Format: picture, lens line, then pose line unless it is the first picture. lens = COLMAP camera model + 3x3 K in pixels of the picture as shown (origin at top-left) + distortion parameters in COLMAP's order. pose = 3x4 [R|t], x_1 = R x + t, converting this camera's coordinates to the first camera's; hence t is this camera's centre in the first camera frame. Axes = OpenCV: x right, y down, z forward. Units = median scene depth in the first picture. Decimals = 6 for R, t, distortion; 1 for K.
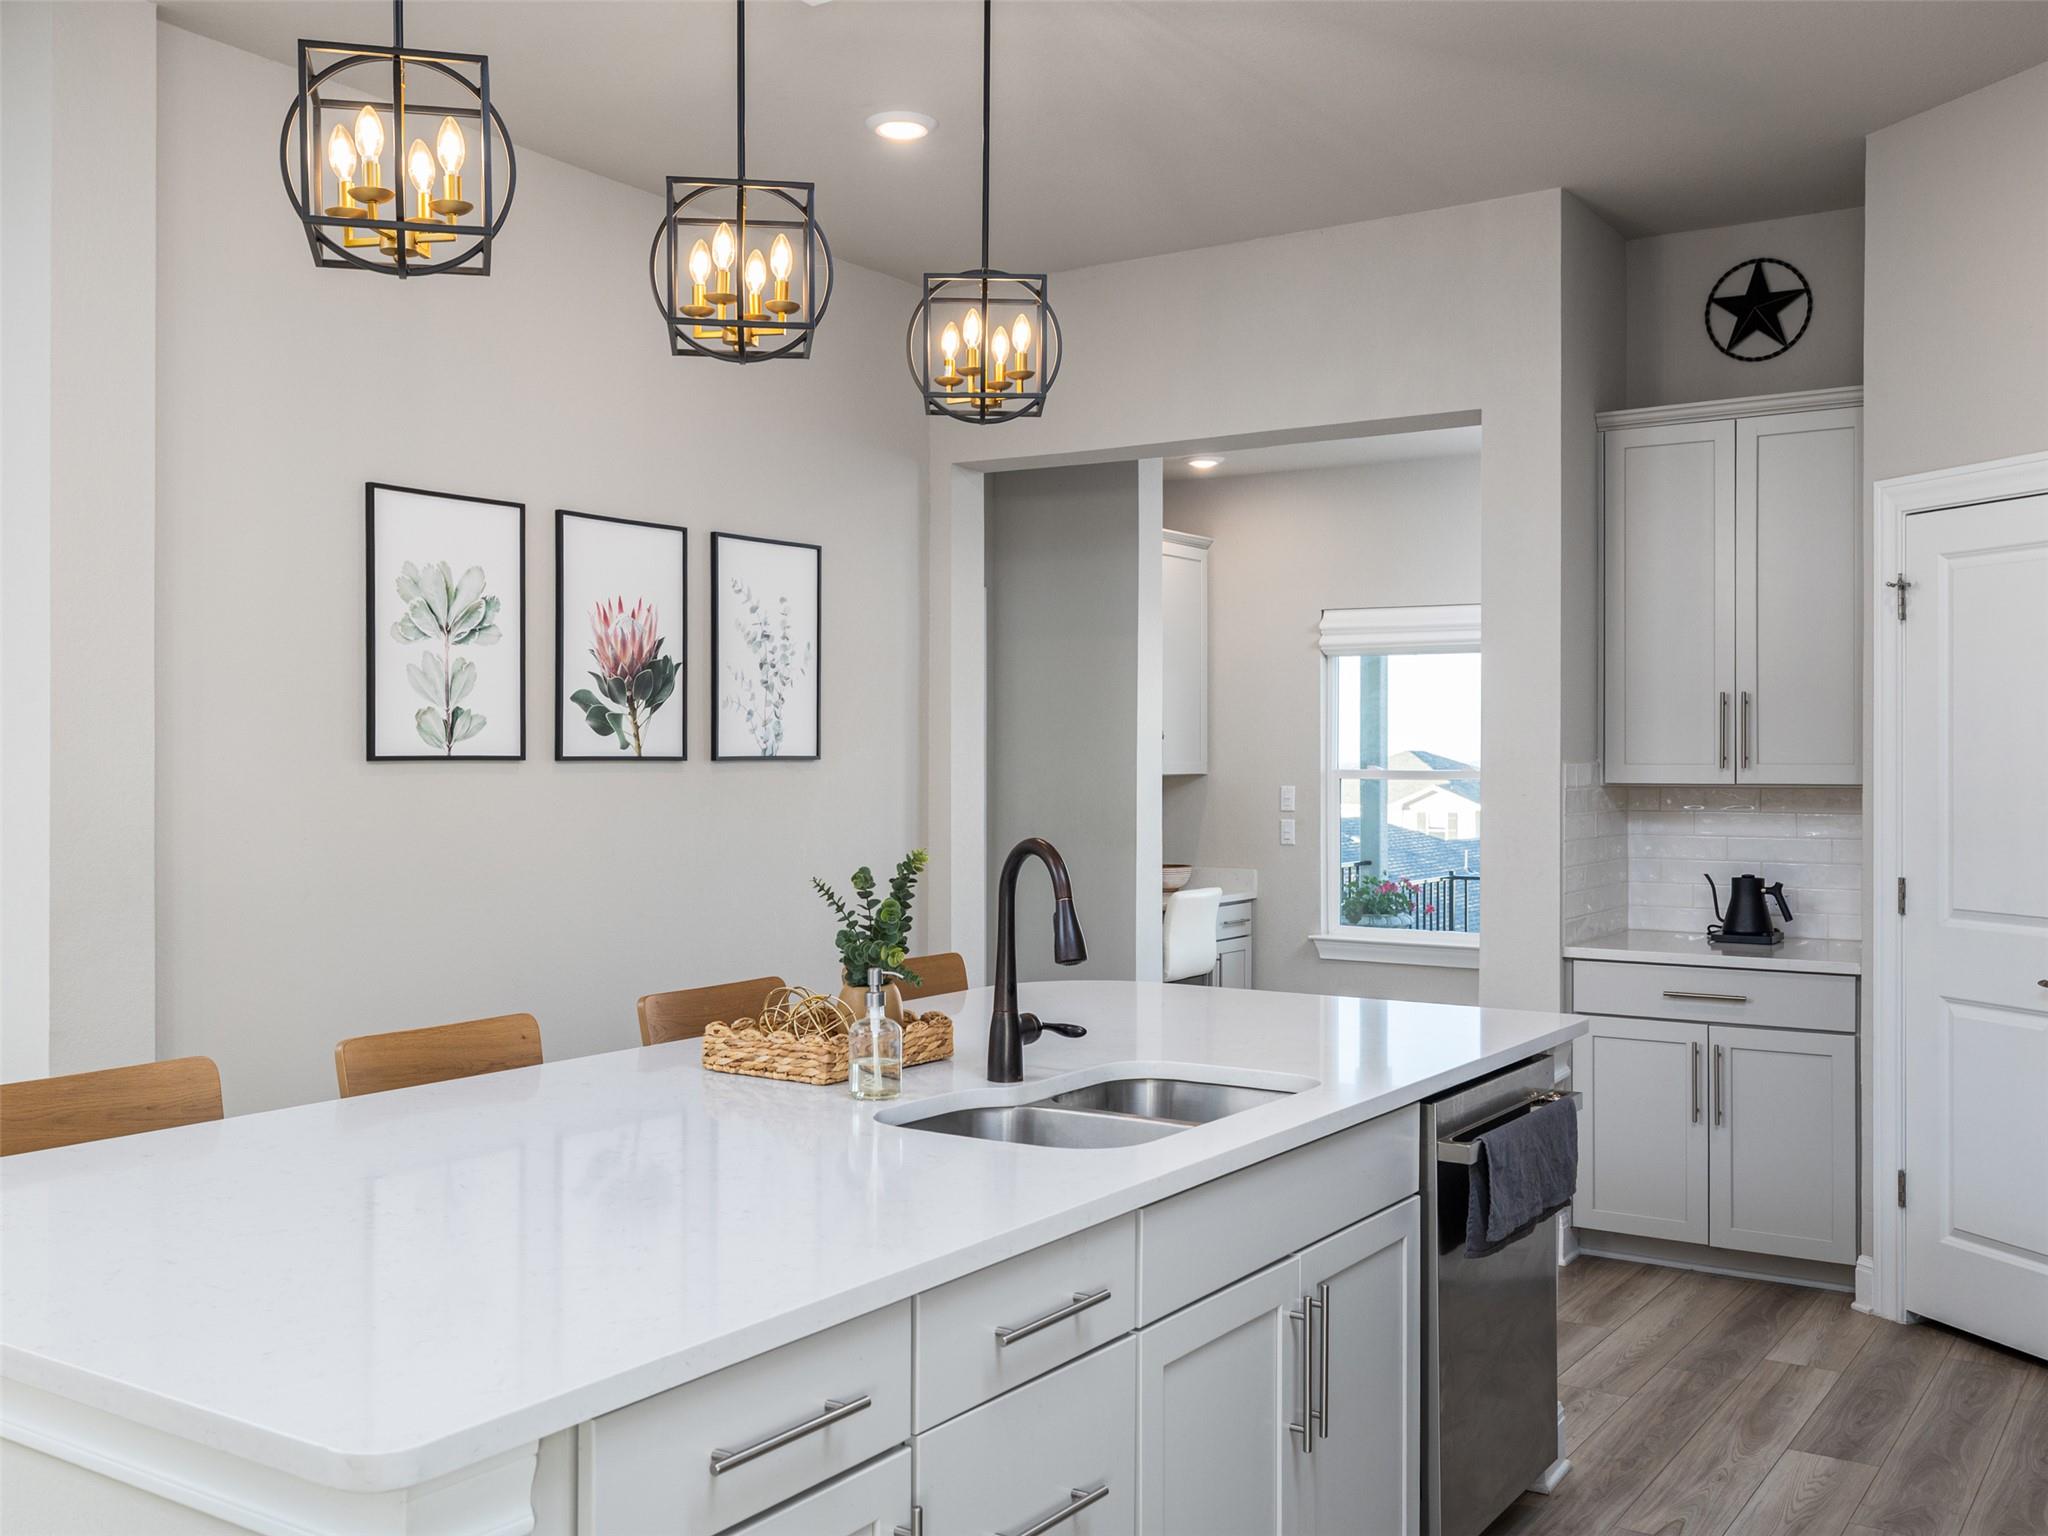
lens RADIAL K [[1905.9, 0, 1033.7], [0, 1905.9, 758.8], [0, 0, 1]] dist [-0.004233, 0.000000]
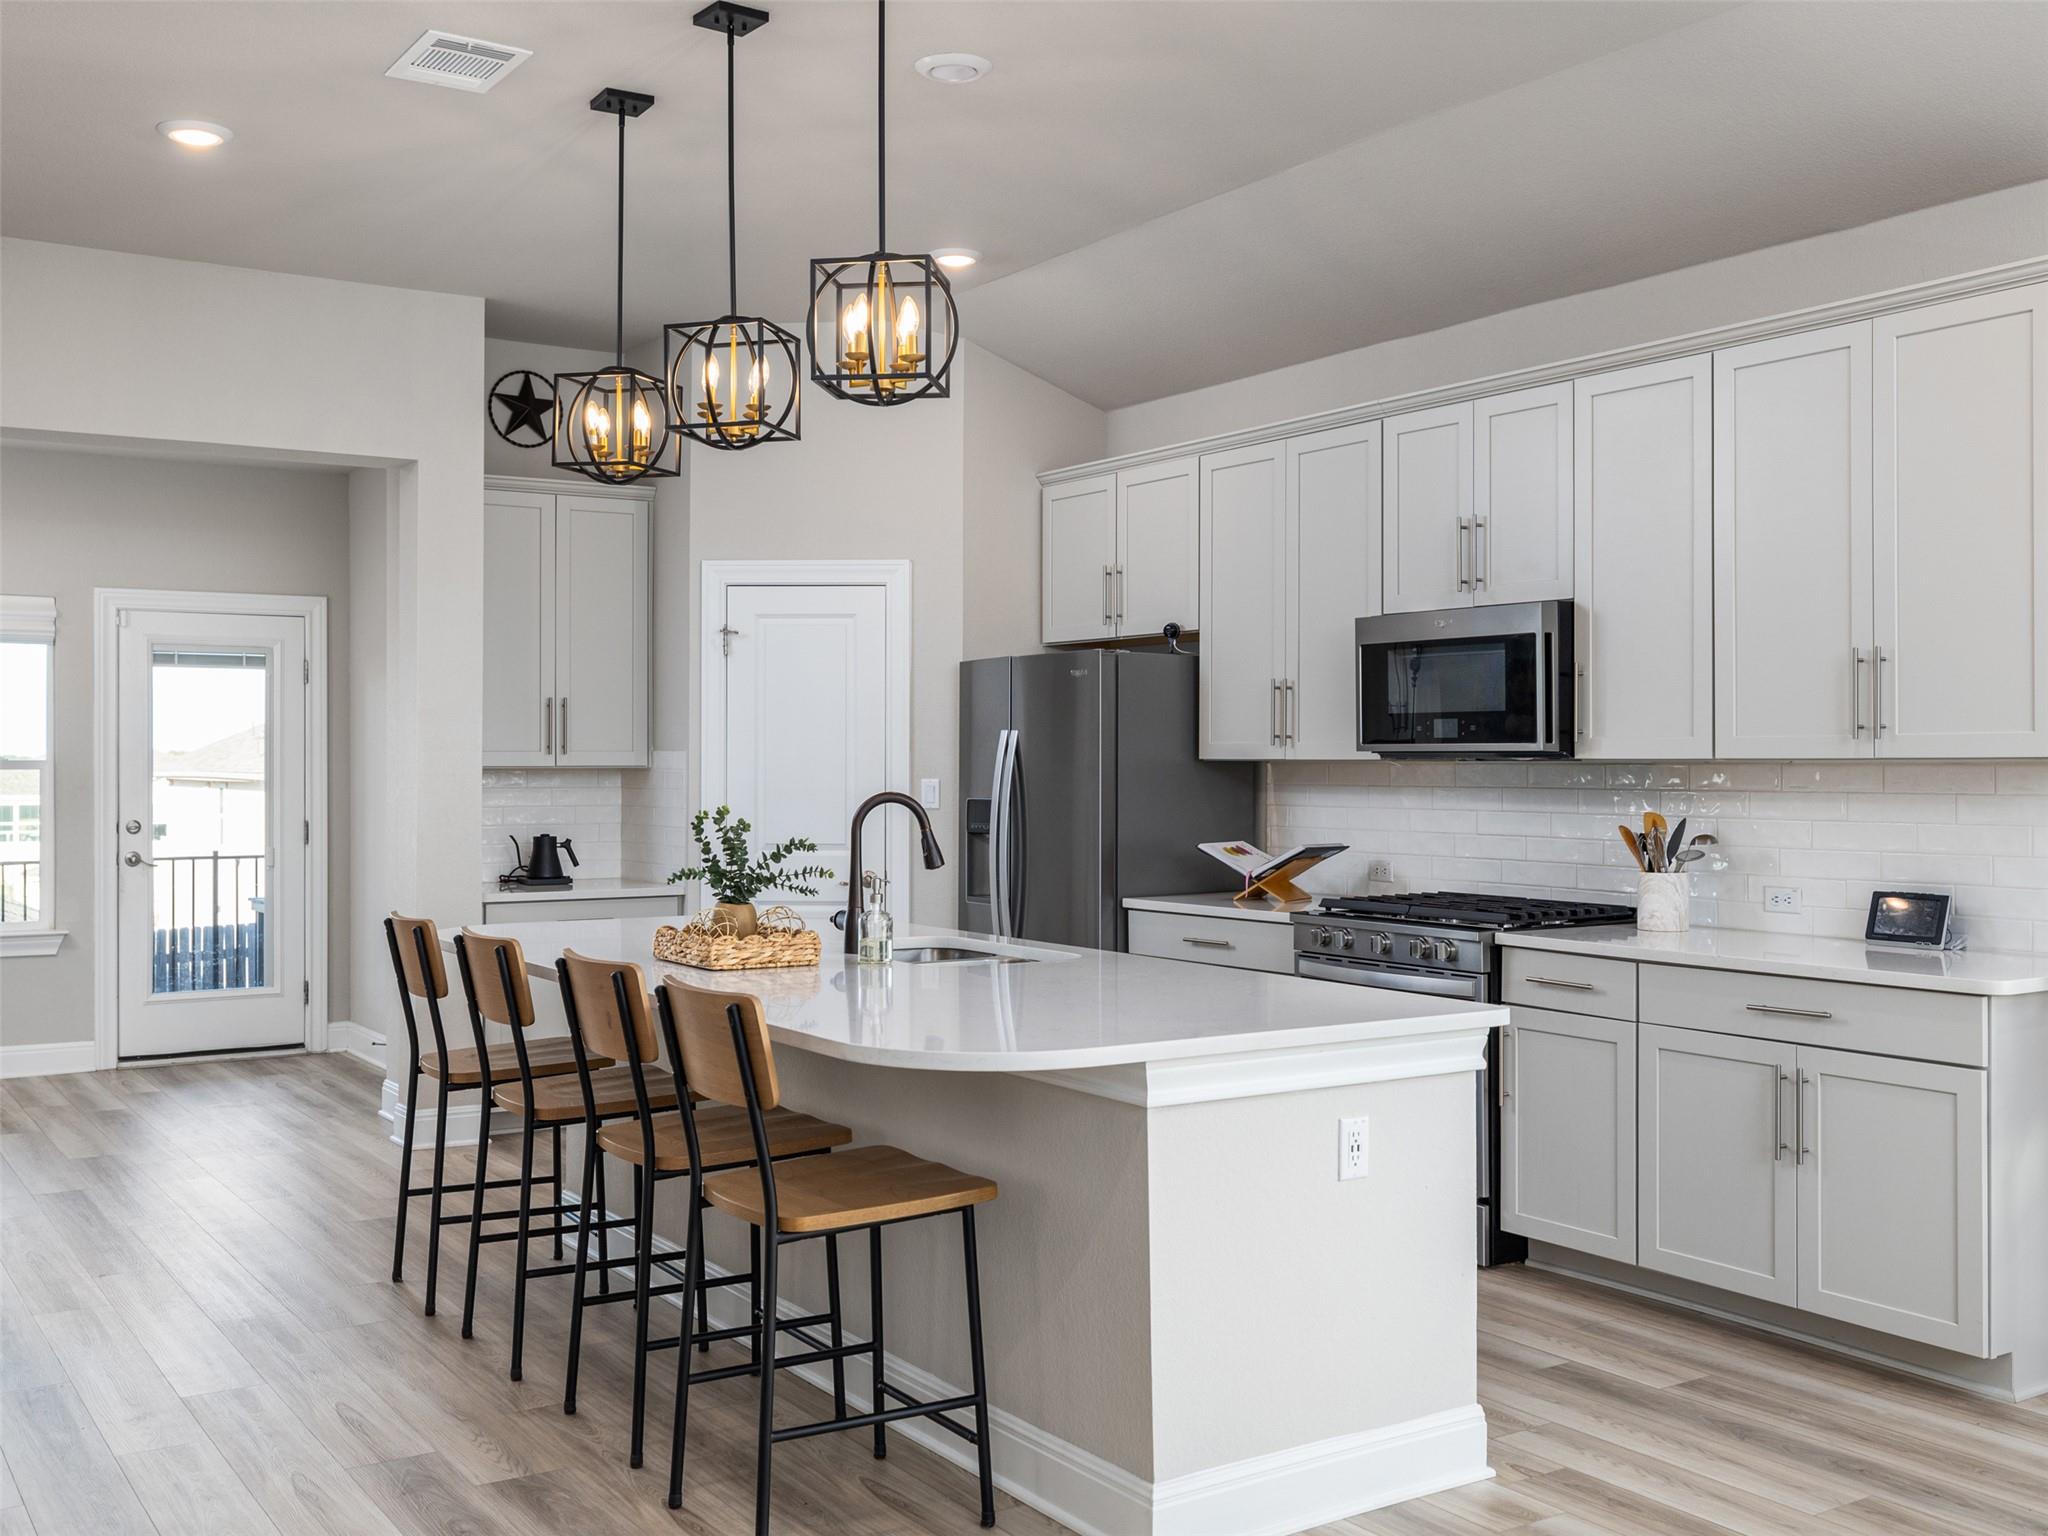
lens RADIAL K [[1995.1, 0, 1020.3], [0, 1995.1, 758.5], [0, 0, 1]] dist [0.002981, 0.000000]
pose [[0.397921, -0.000999, 0.917419, -0.846082], [0.000316, 0.999999, 0.000952, 0.006999], [-0.917420, -0.000089, 0.397921, 0.146969]]
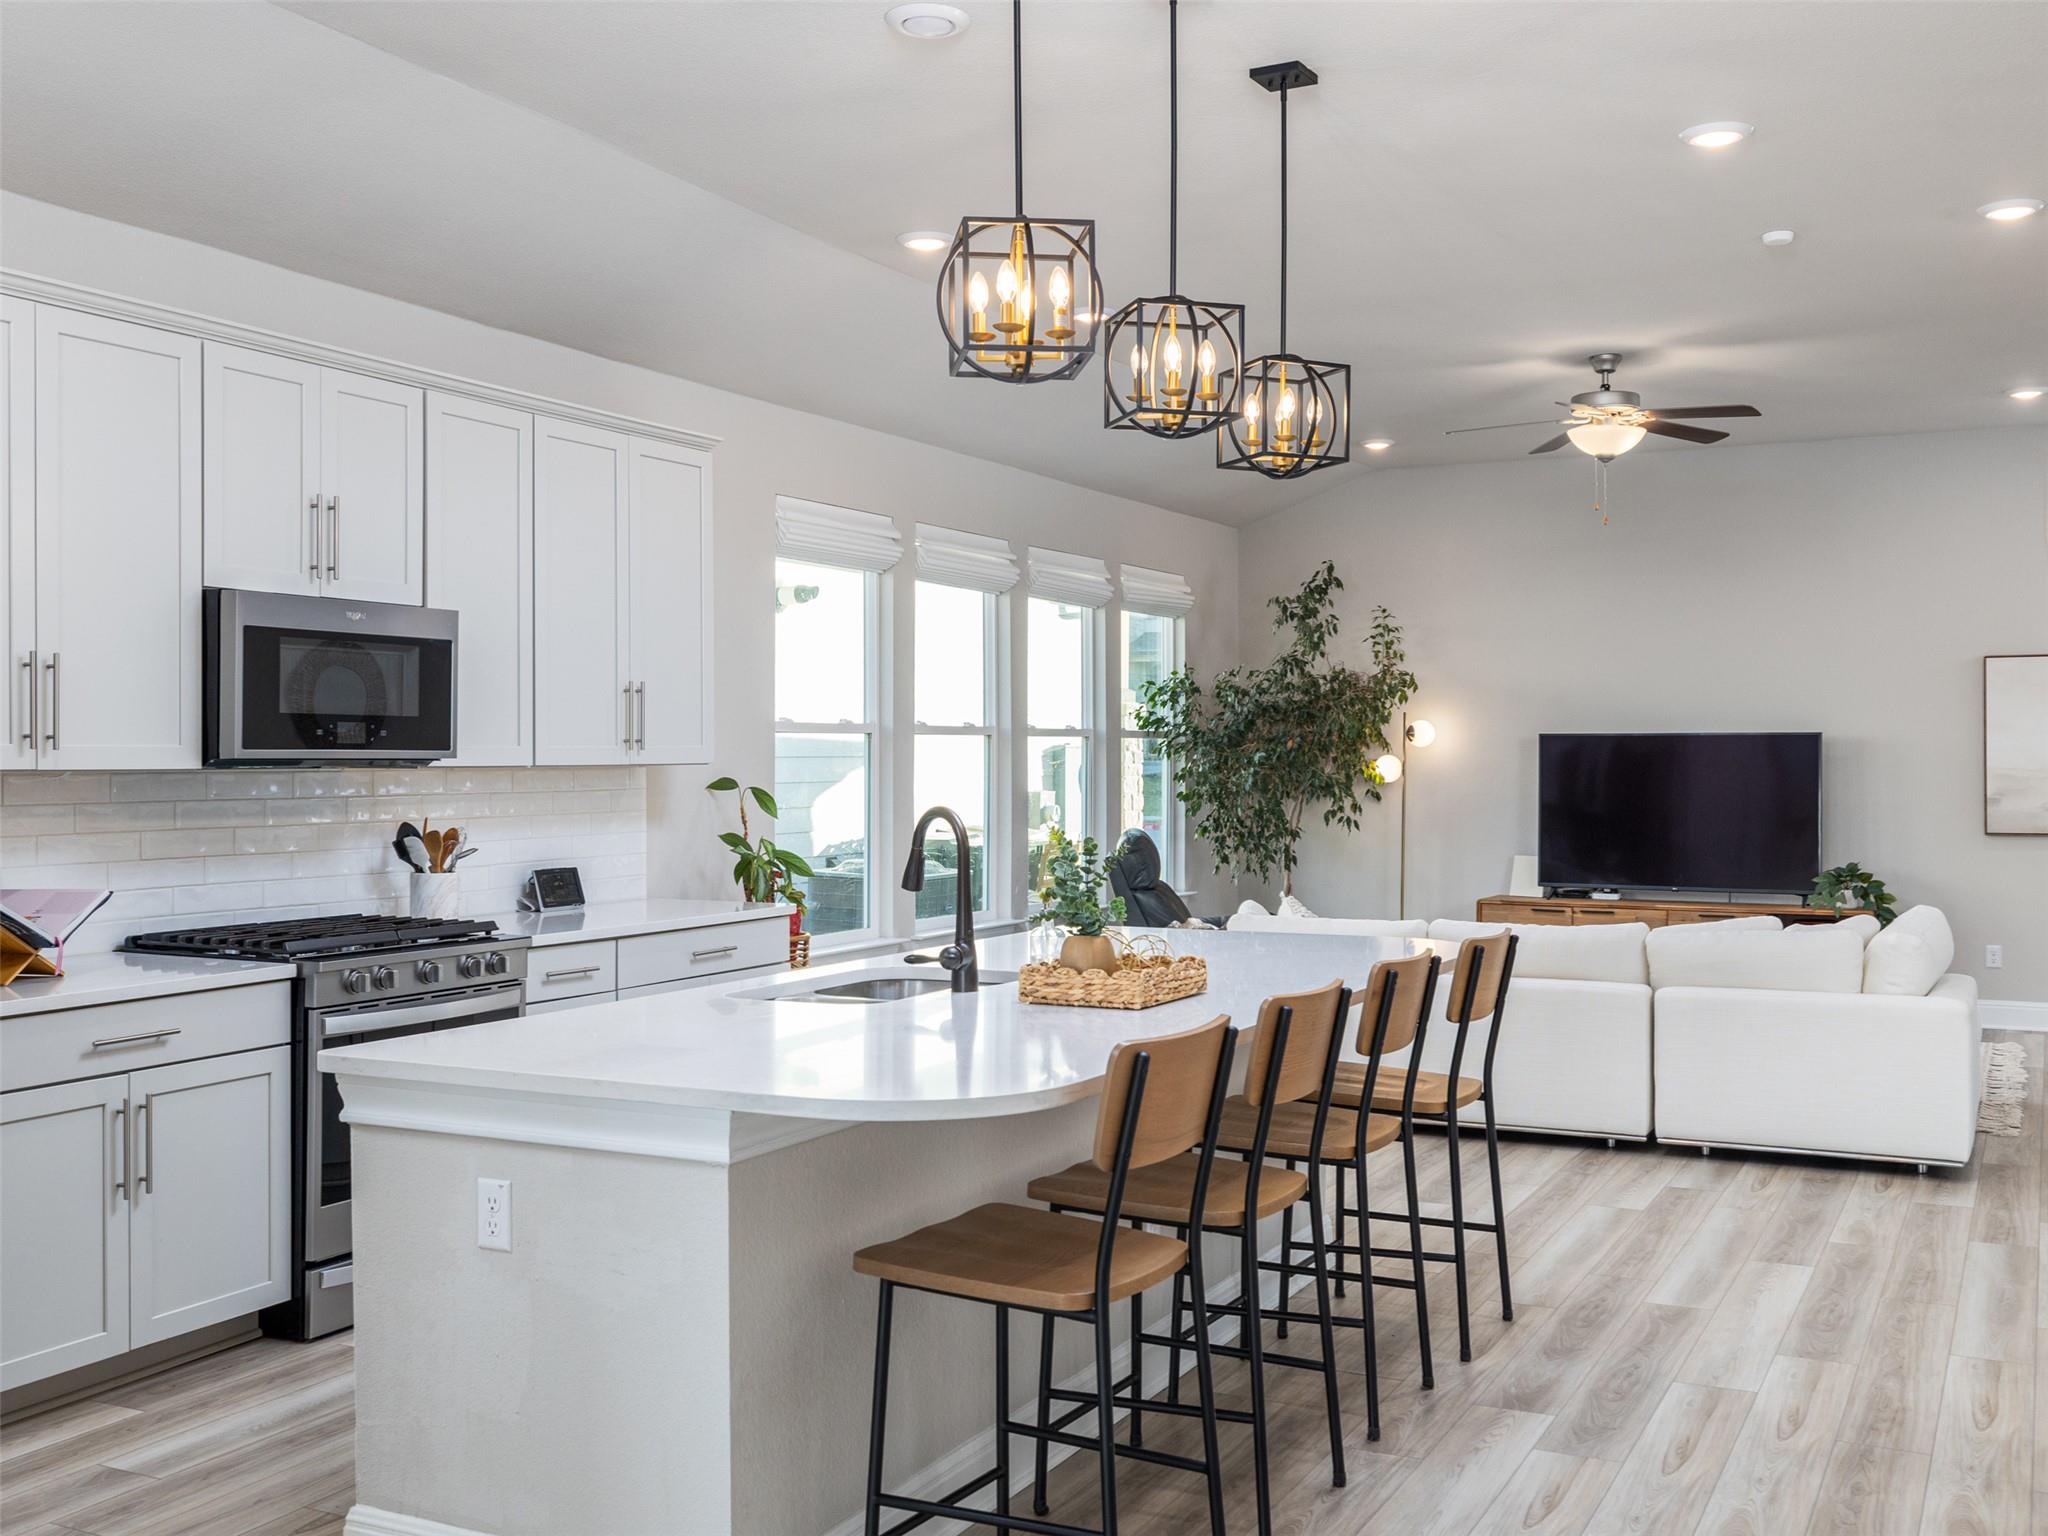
lens RADIAL K [[1995.1, 0, 1031.6], [0, 1995.1, 760.9], [0, 0, 1]] dist [0.002981, 0.000000]
pose [[-0.993777, 0.000747, -0.111384, 0.054366], [0.000588, 0.999999, 0.001463, 0.004035], [0.111385, 0.001389, -0.993776, 1.416695]]
